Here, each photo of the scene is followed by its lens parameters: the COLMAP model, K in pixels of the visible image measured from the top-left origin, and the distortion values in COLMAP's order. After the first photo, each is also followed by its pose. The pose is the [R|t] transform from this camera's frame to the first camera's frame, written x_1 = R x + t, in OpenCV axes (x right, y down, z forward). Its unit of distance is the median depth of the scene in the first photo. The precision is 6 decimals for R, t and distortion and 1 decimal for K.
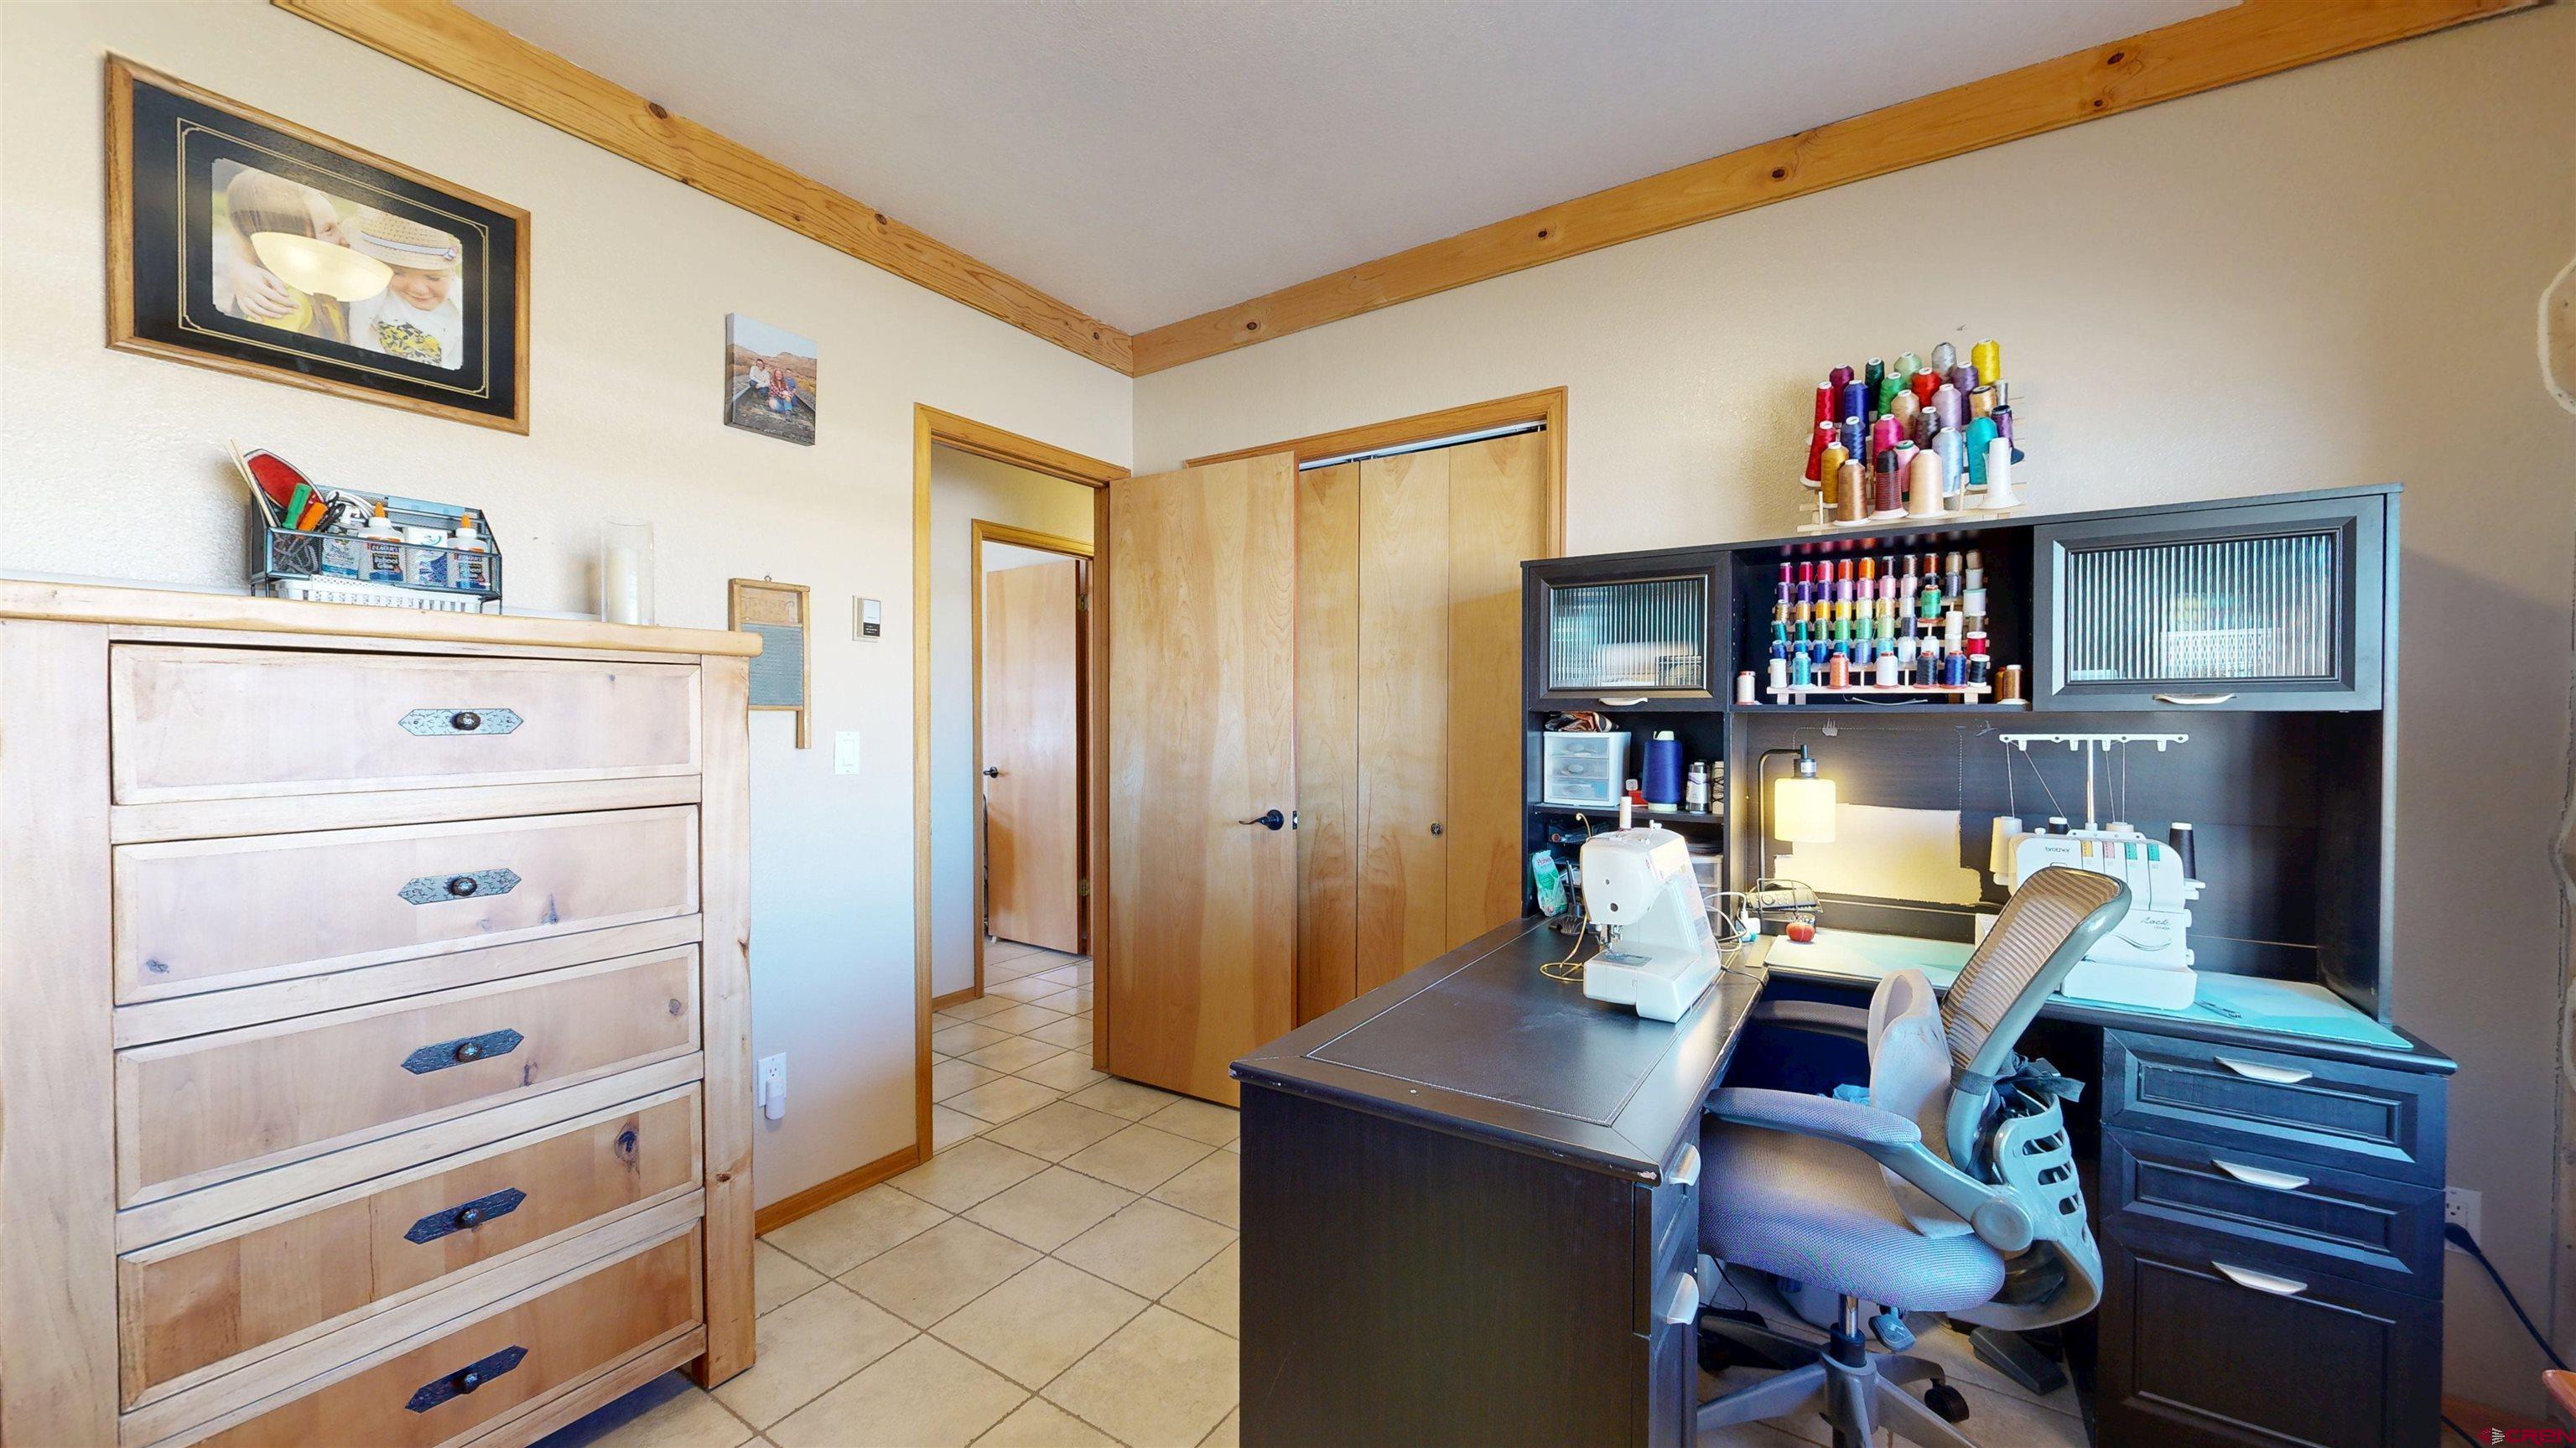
lens RADIAL K [[944.4, 0, 1286.1], [0, 944.4, 723.6], [0, 0, 1]] dist [-0.000370, -0.000304]
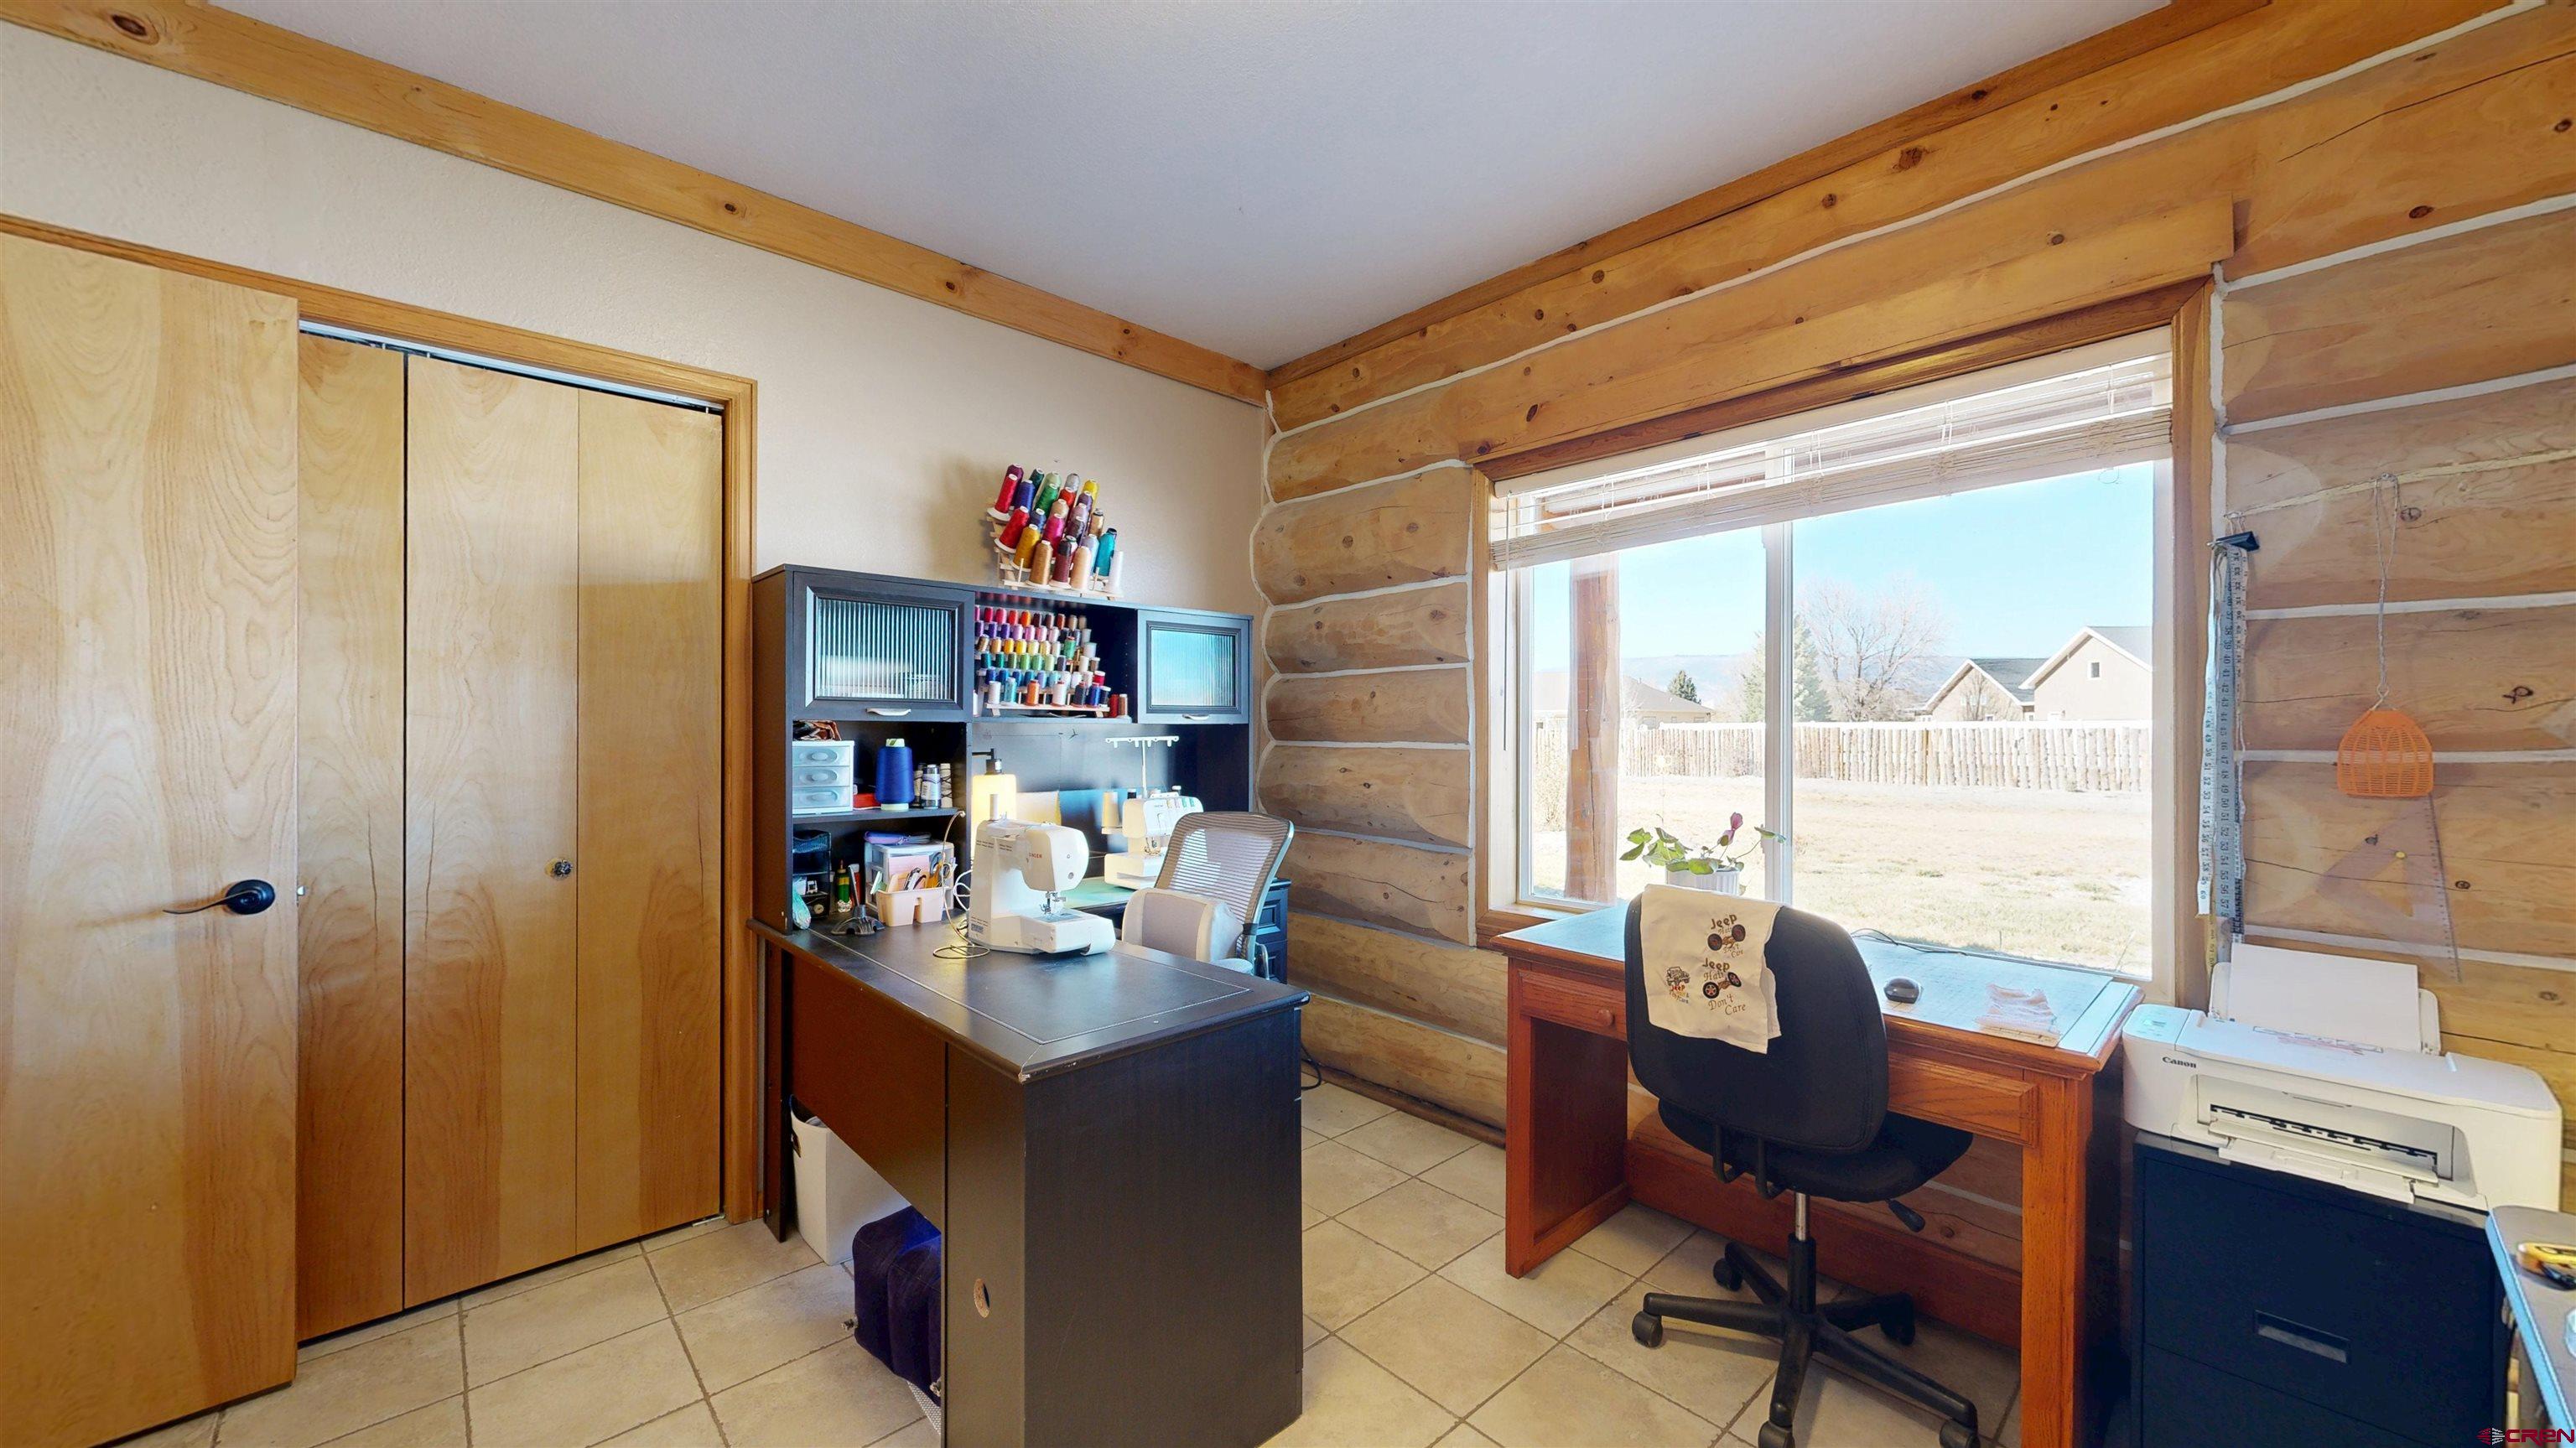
lens RADIAL K [[944.4, 0, 1286.5], [0, 944.4, 727.4], [0, 0, 1]] dist [-0.000370, -0.000304]
pose [[0.238894, 0.001554, 0.971044, -0.578437], [0.006851, 0.999971, -0.003285, 0.001110], [-0.971021, 0.007438, 0.238877, 0.286951]]
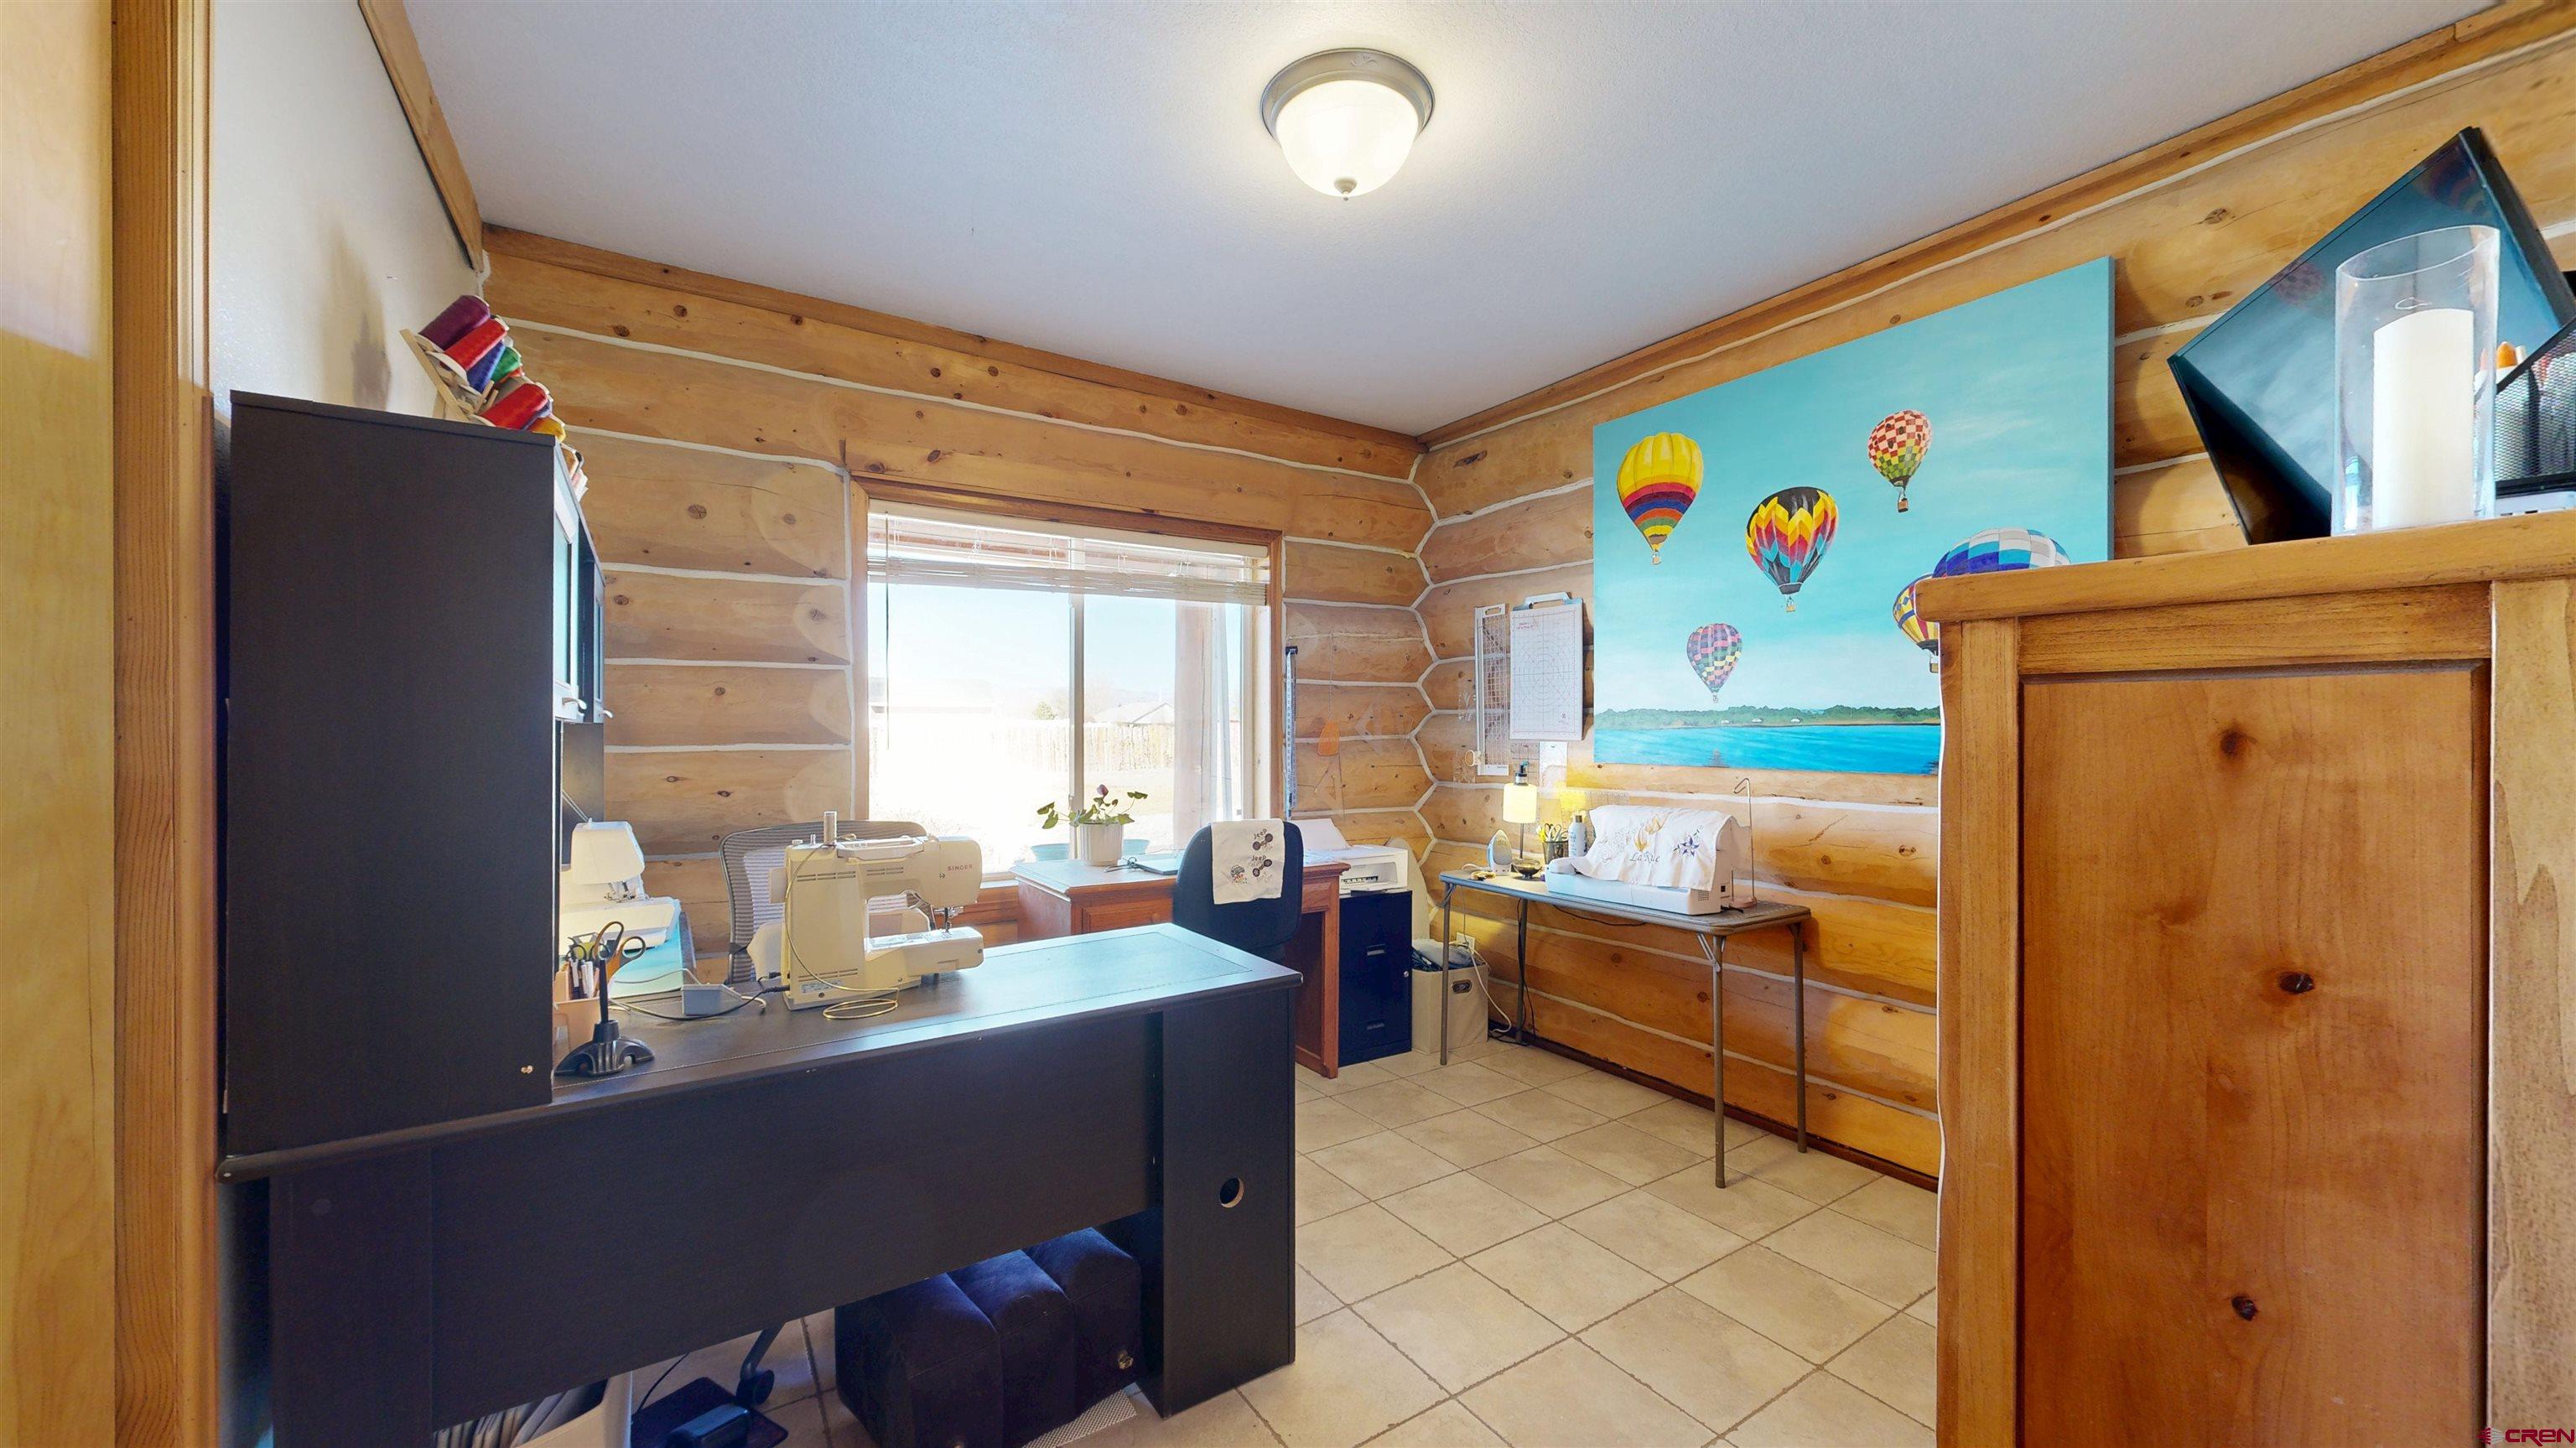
lens RADIAL K [[944.4, 0, 1295.3], [0, 944.4, 728.2], [0, 0, 1]] dist [-0.000370, -0.000304]
pose [[-0.919196, 0.001740, 0.393797, -0.365986], [0.004175, 0.999977, 0.005326, -0.006368], [-0.393779, 0.006540, -0.919182, 1.357226]]
